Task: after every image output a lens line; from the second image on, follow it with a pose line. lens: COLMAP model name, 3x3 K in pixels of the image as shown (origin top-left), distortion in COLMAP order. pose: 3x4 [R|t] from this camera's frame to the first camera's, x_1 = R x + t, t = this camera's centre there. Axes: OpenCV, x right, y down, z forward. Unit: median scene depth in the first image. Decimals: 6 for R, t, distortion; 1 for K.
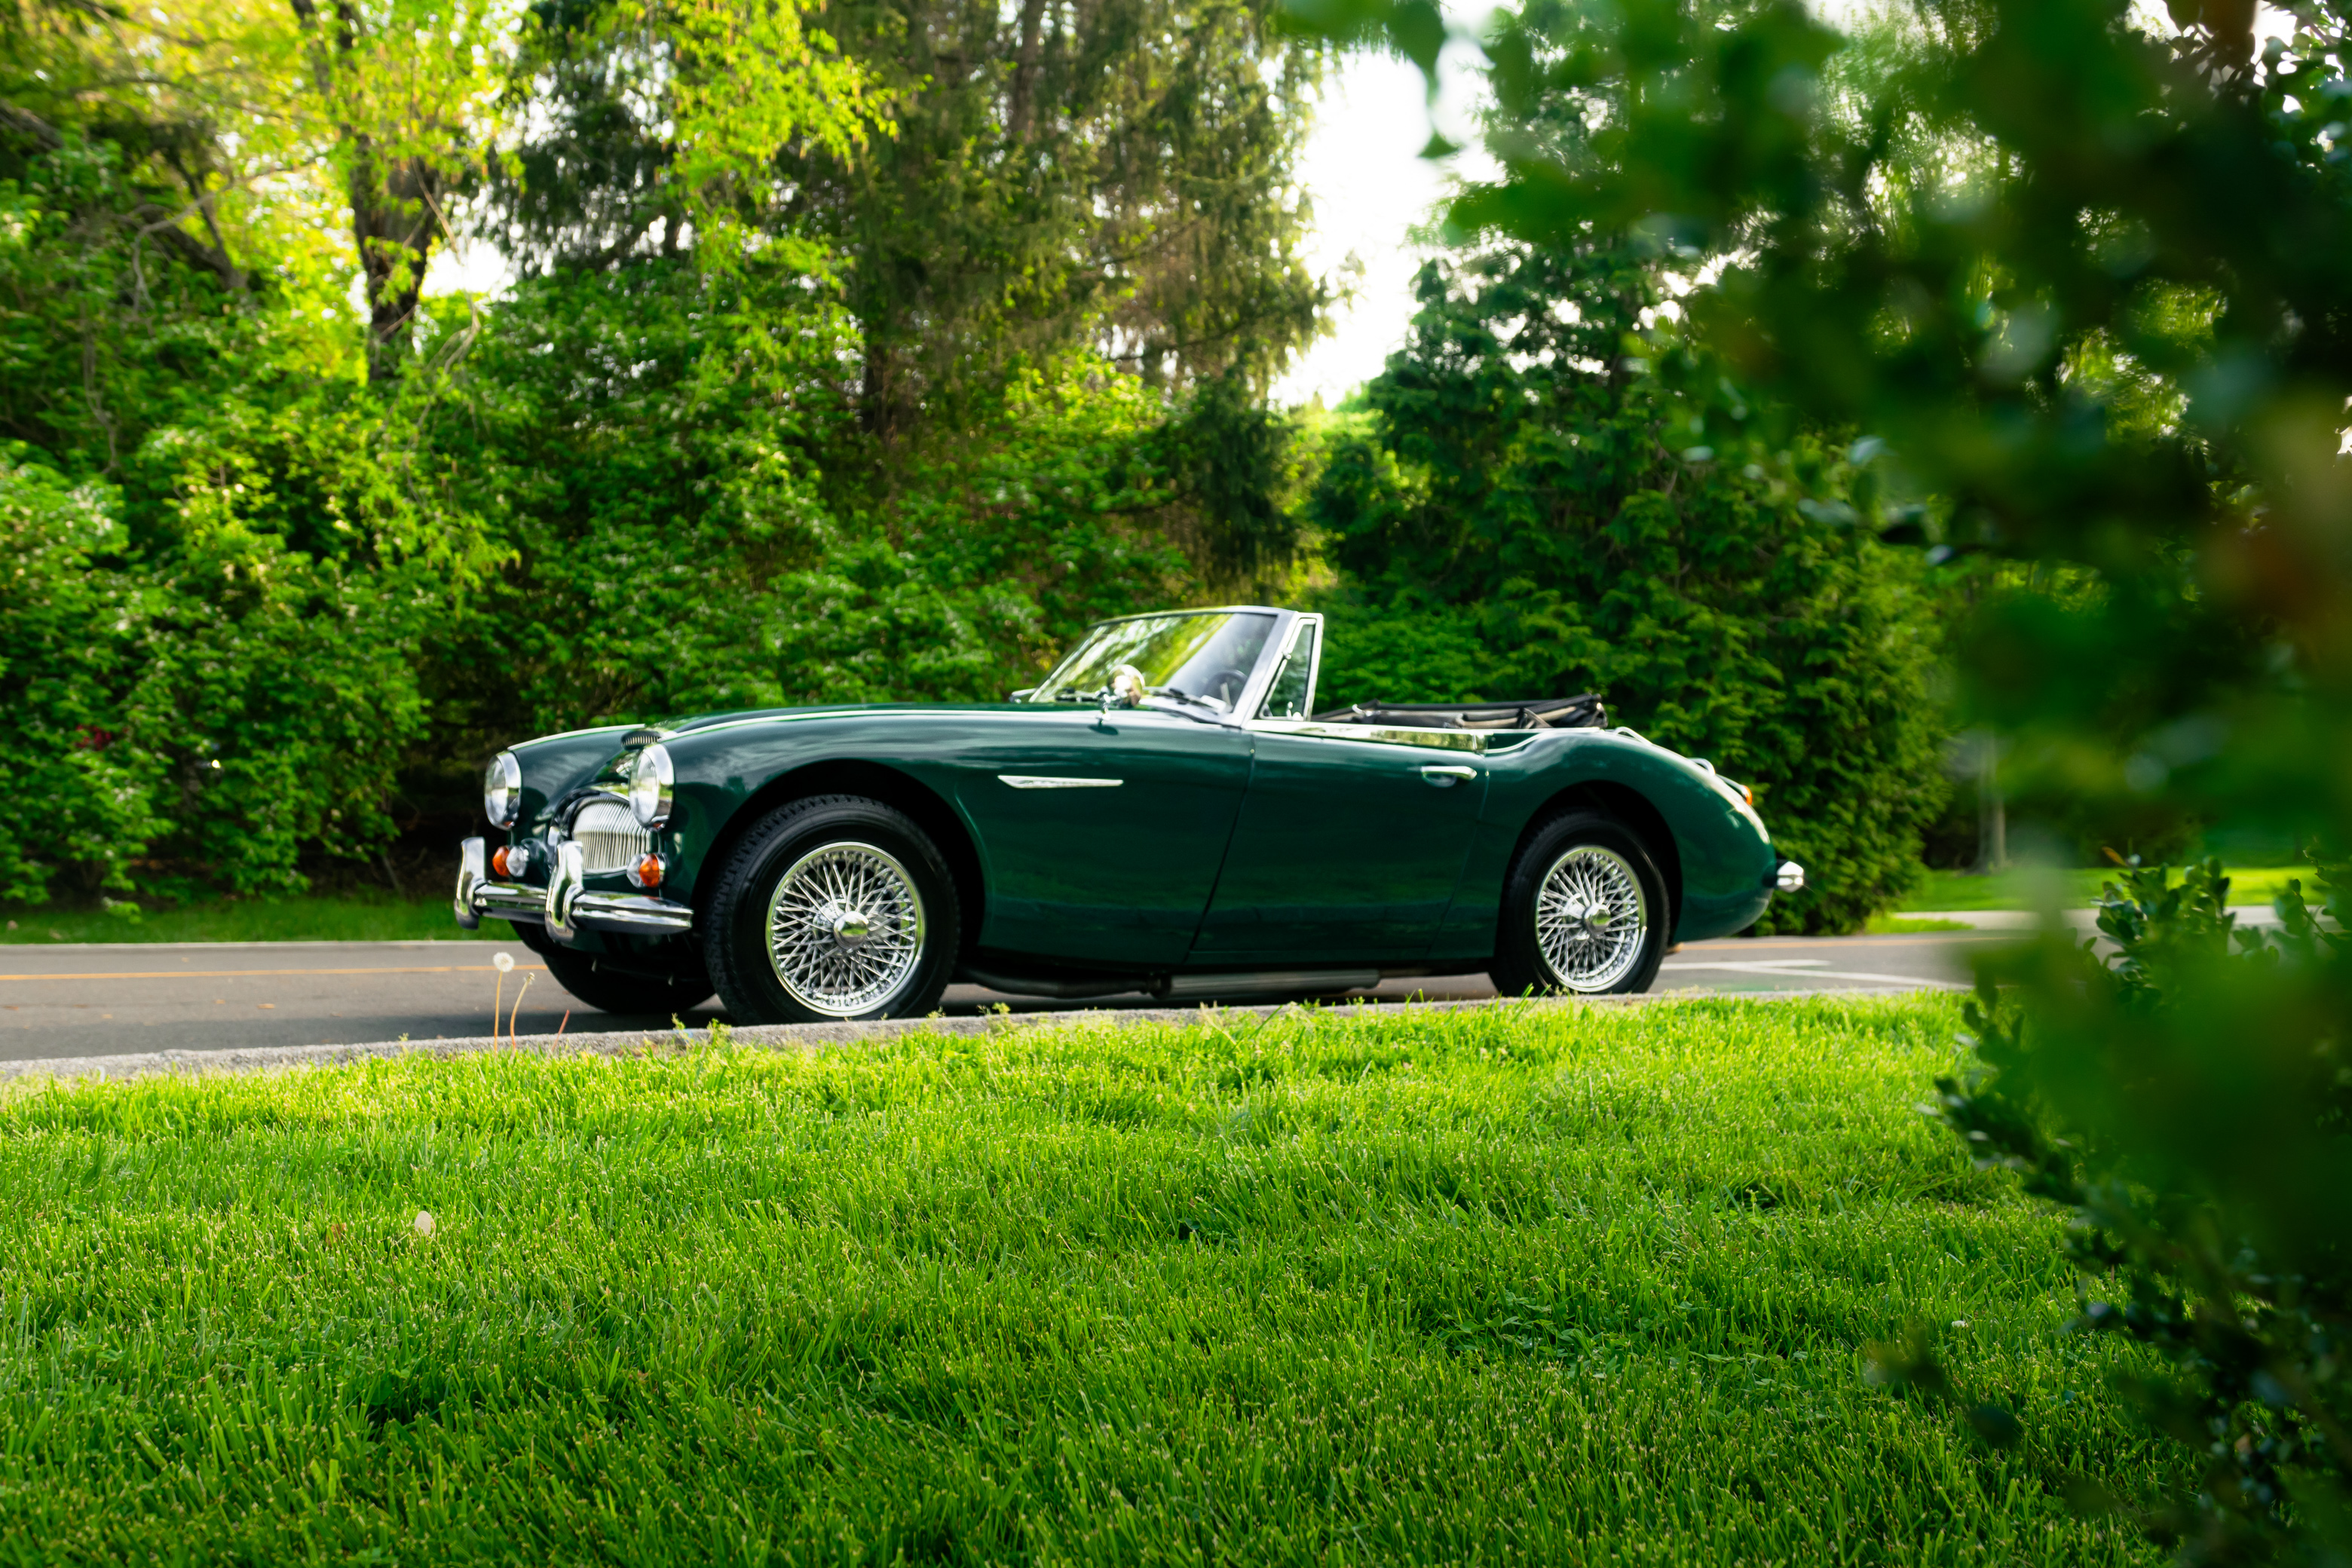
lens RADIAL K [[2686.4, 0, 1171.7], [0, 2686.4, 829.9], [0, 0, 1]] dist [0.058589, 0.000000]
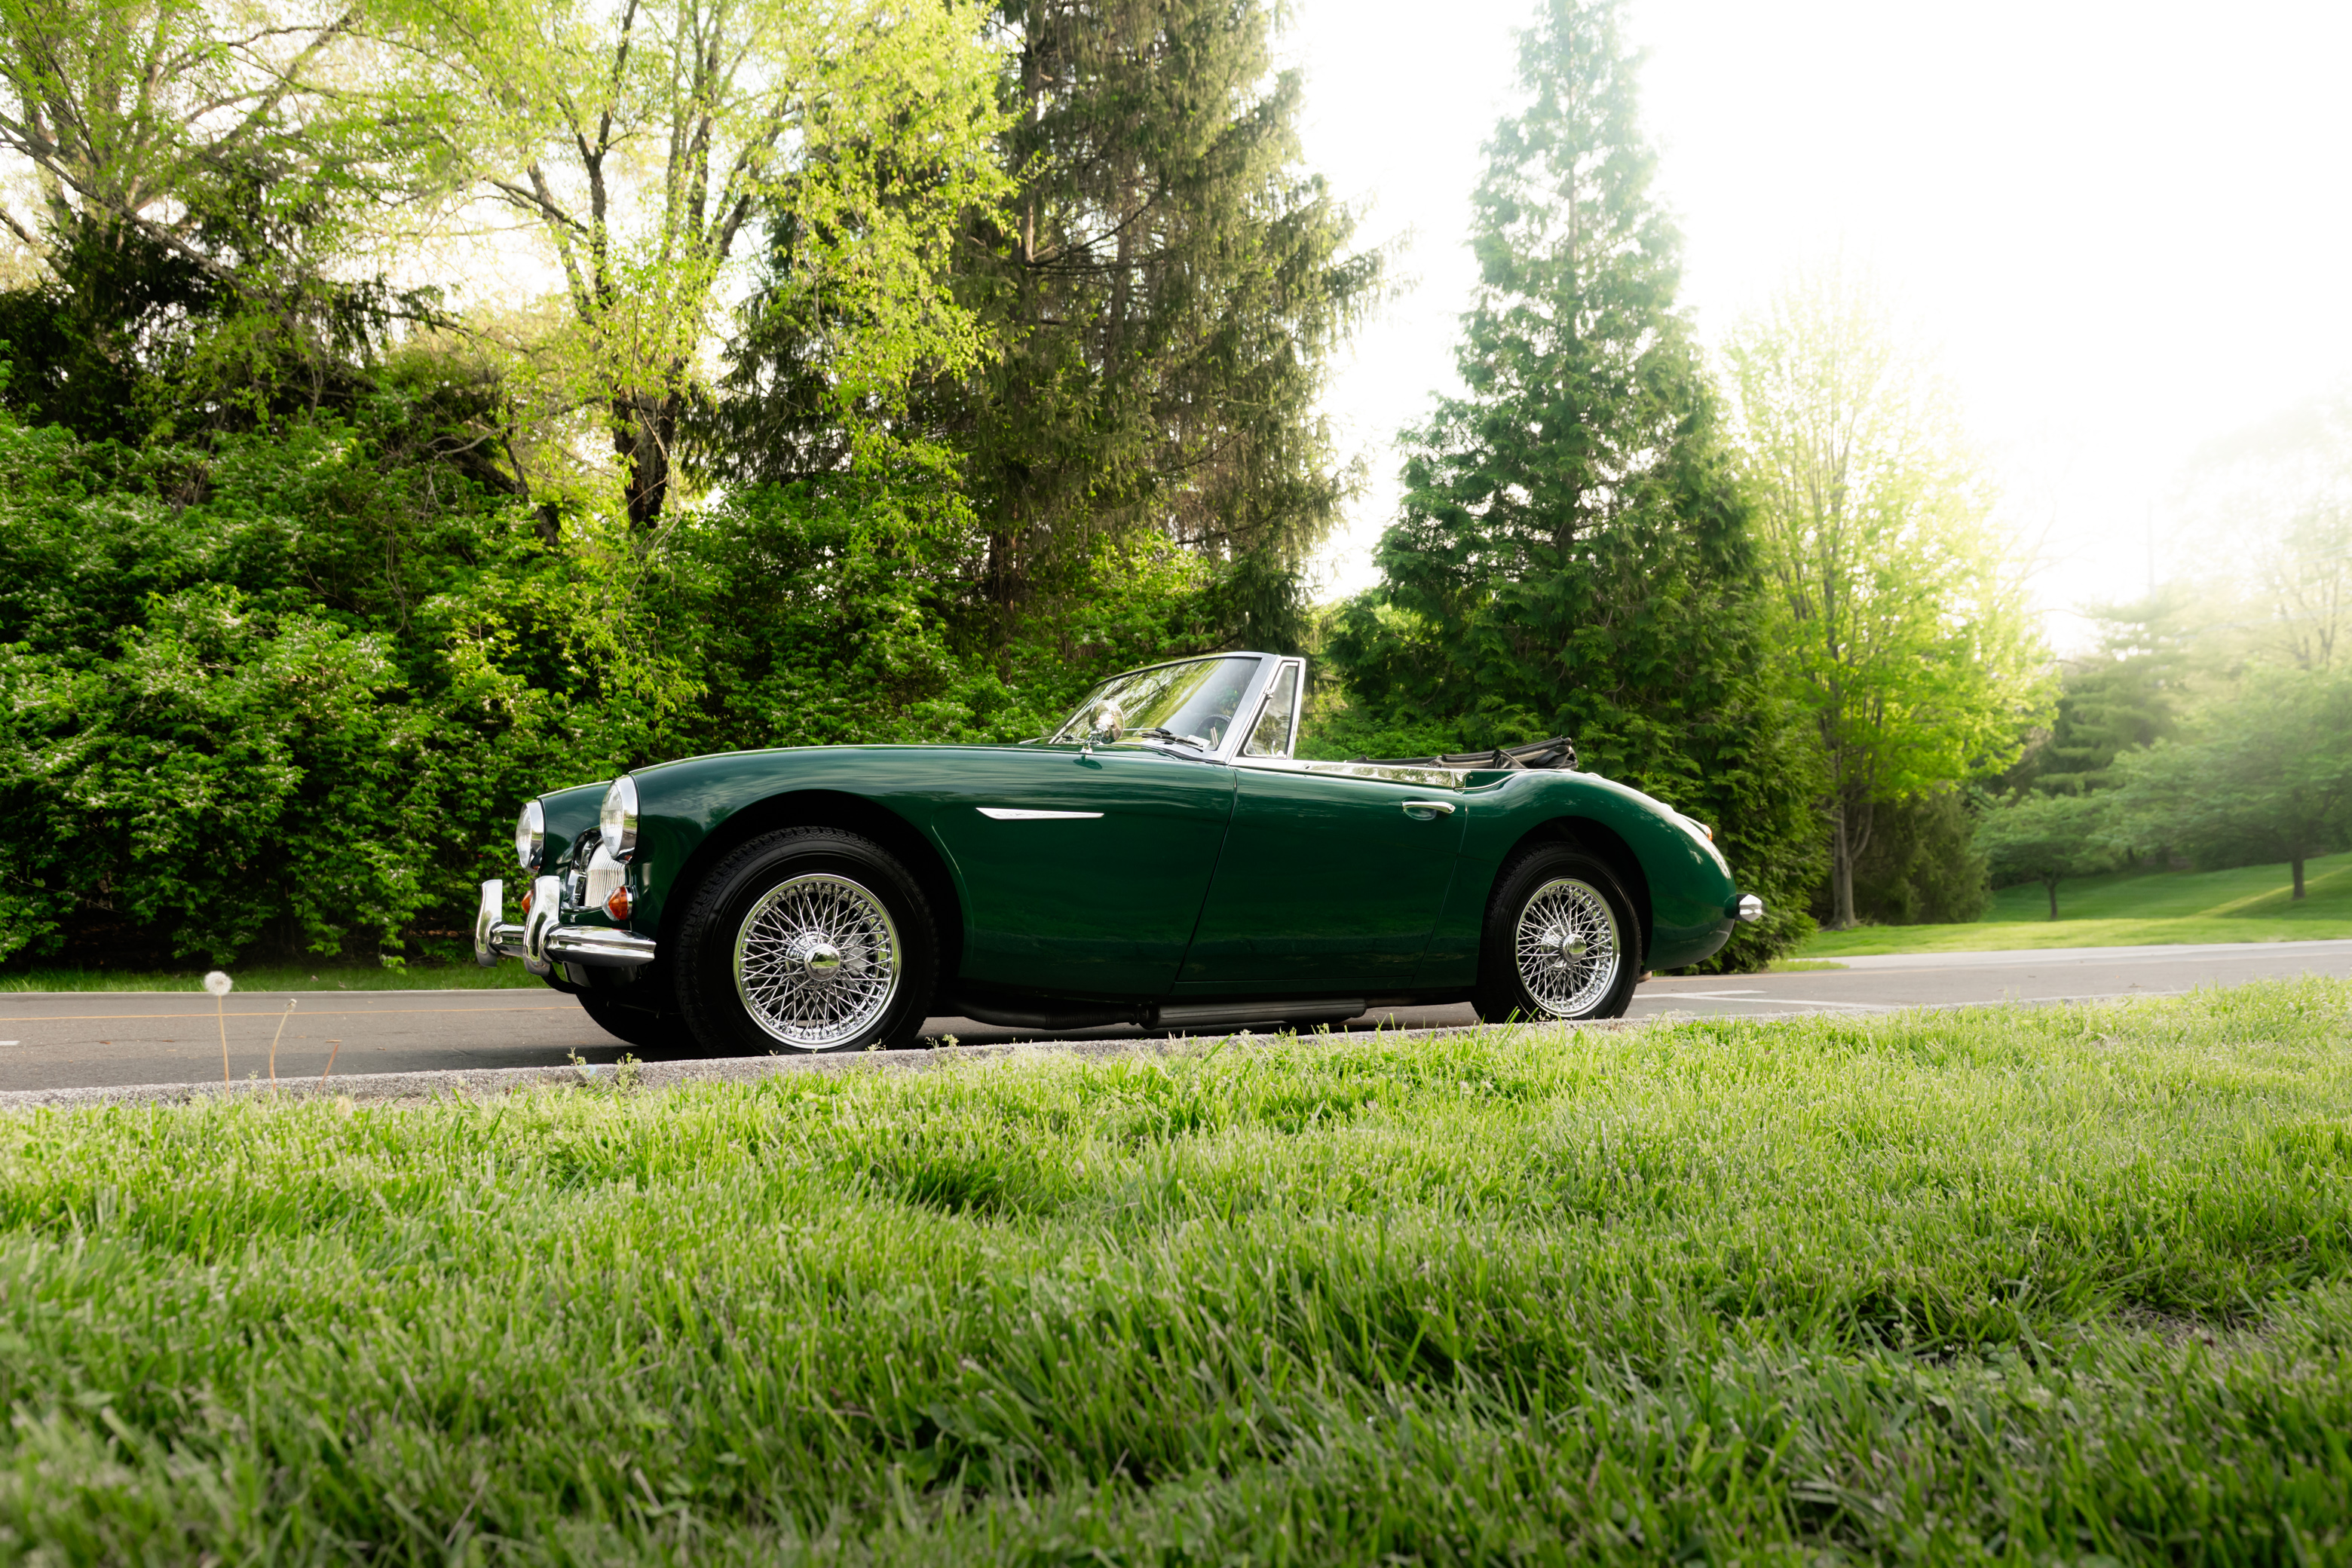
lens RADIAL K [[1868.8, 0, 1194.0], [0, 1868.8, 818.3], [0, 0, 1]] dist [-0.075333, 0.055862]
pose [[0.999442, -0.014153, -0.030239, 0.015311], [0.012580, 0.998589, -0.051598, 0.008526], [0.030927, 0.051188, 0.998210, 0.125405]]
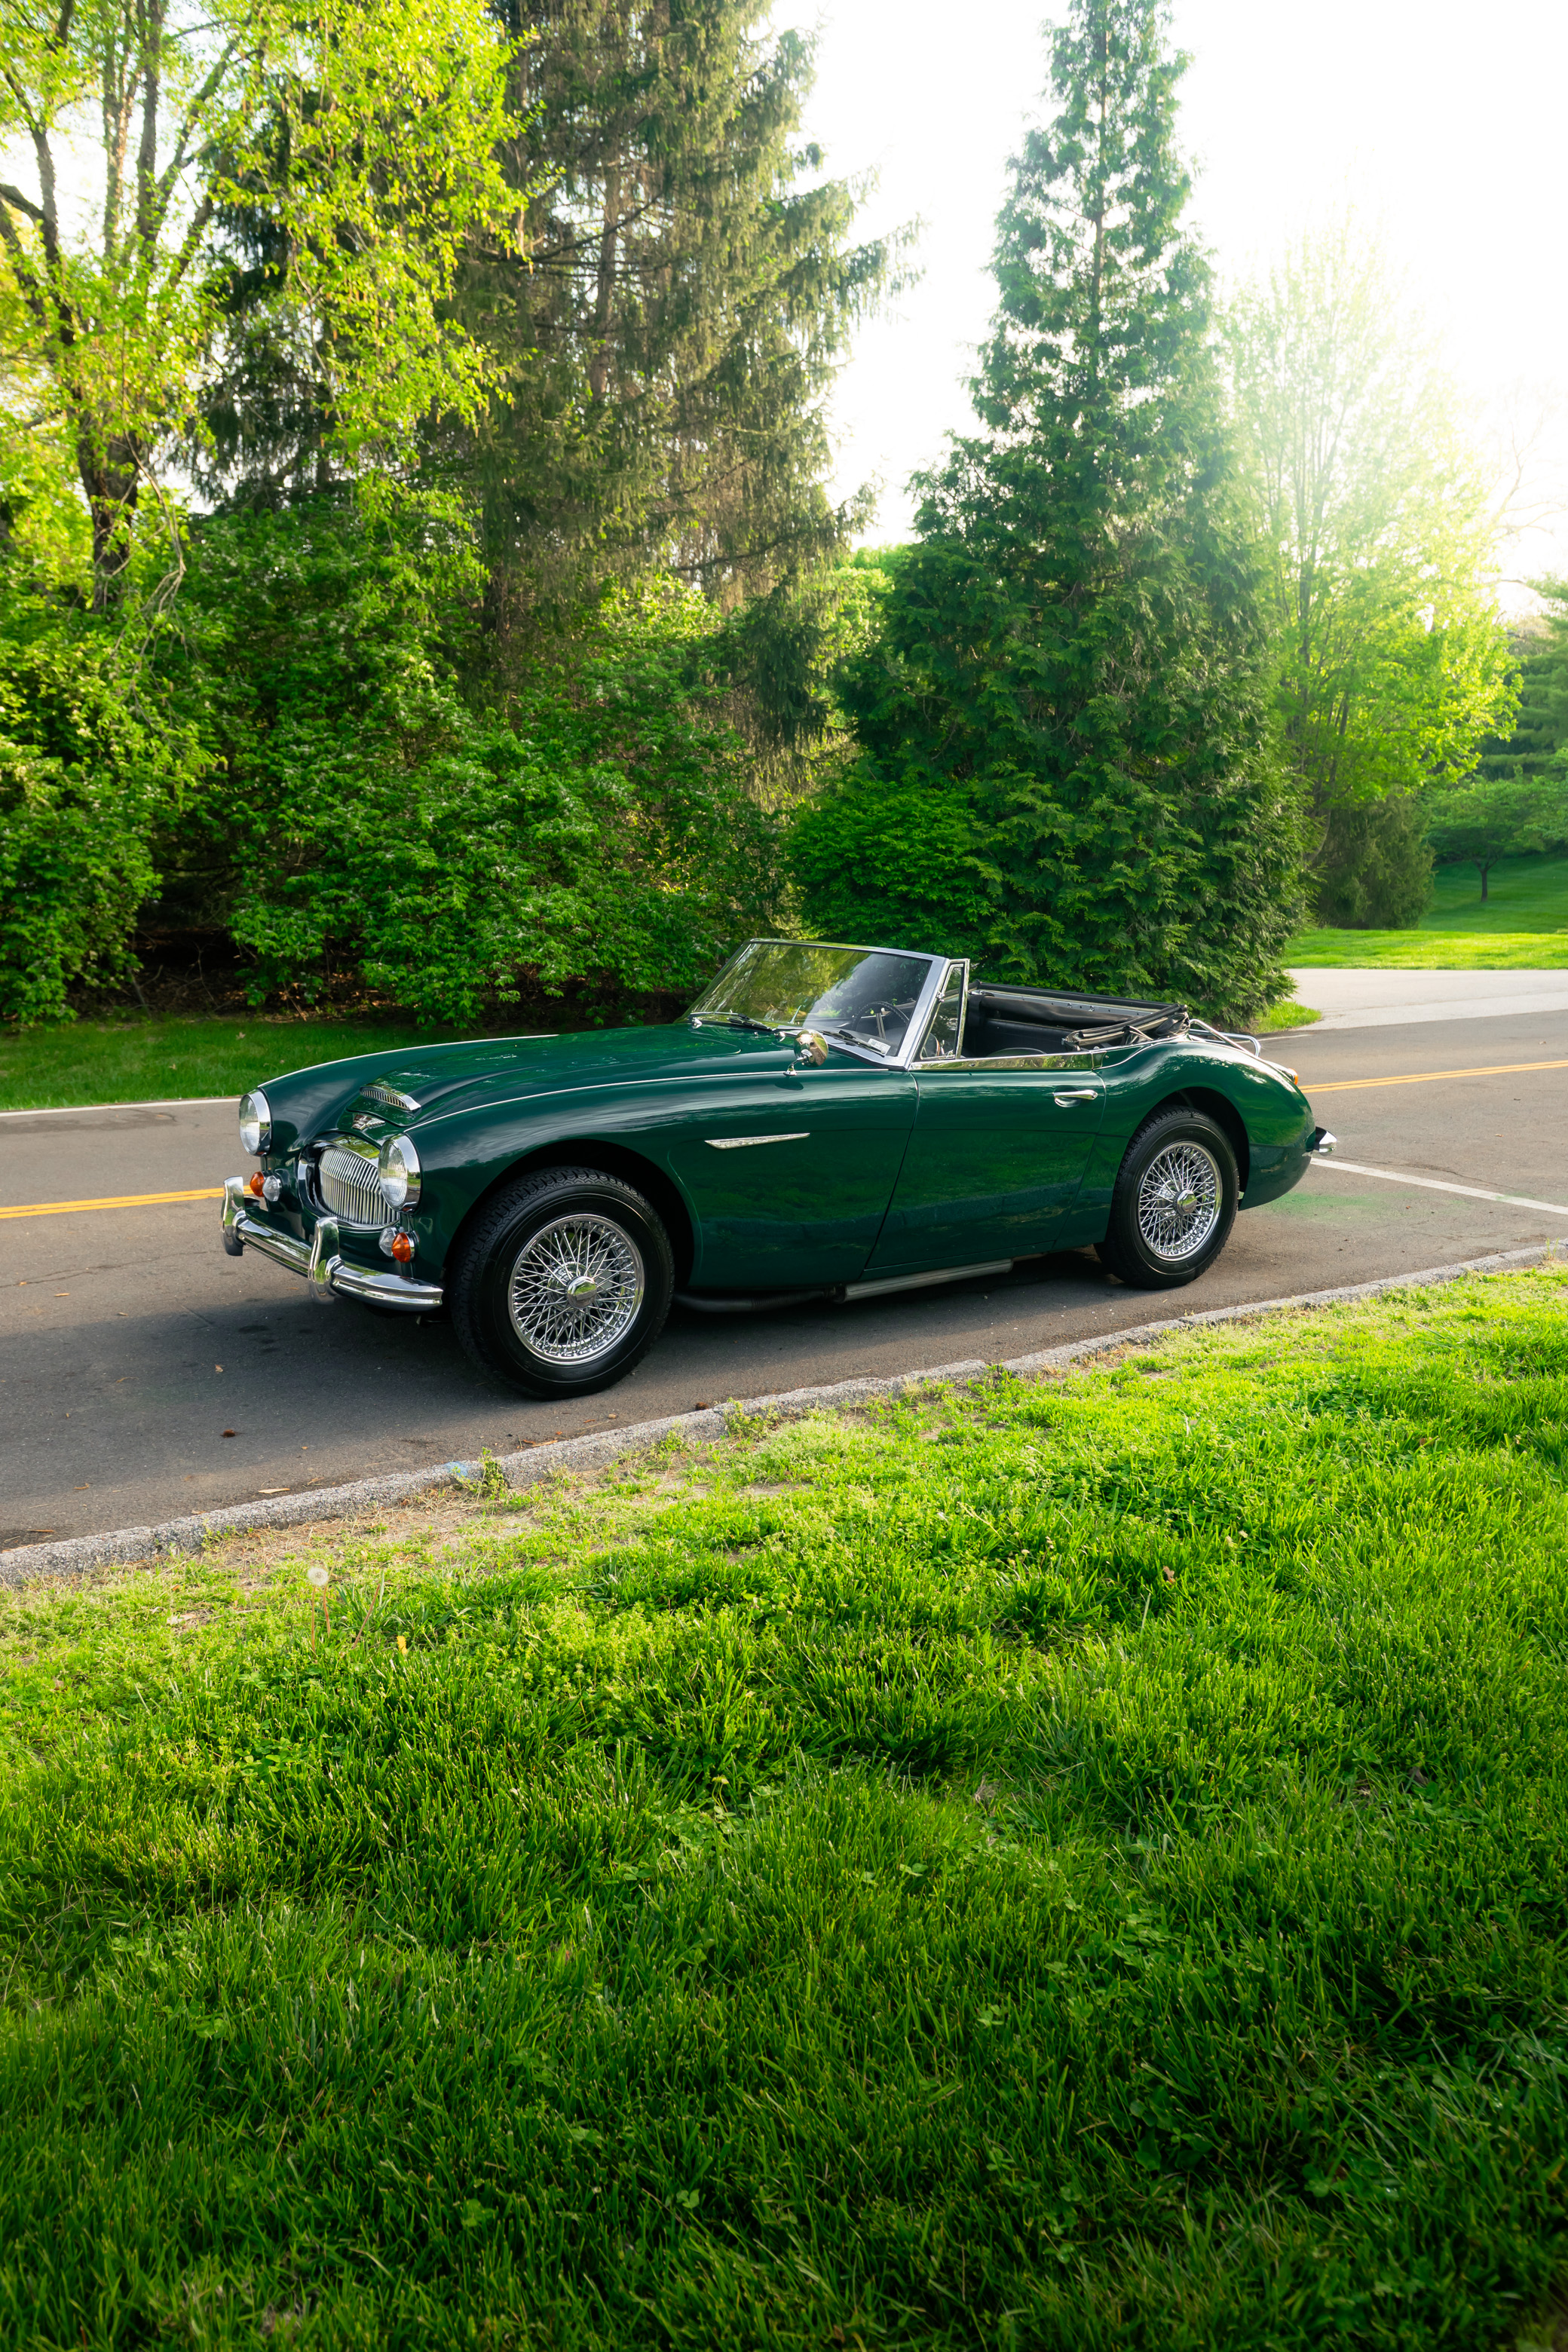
lens RADIAL K [[1868.8, 0, 794.2], [0, 1868.8, 1192.7], [0, 0, 1]] dist [-0.075333, 0.055862]
pose [[0.998106, -0.016030, 0.059384, -0.030061], [0.004826, 0.982878, 0.184197, -0.057817], [-0.061320, -0.183561, 0.981094, 0.093622]]
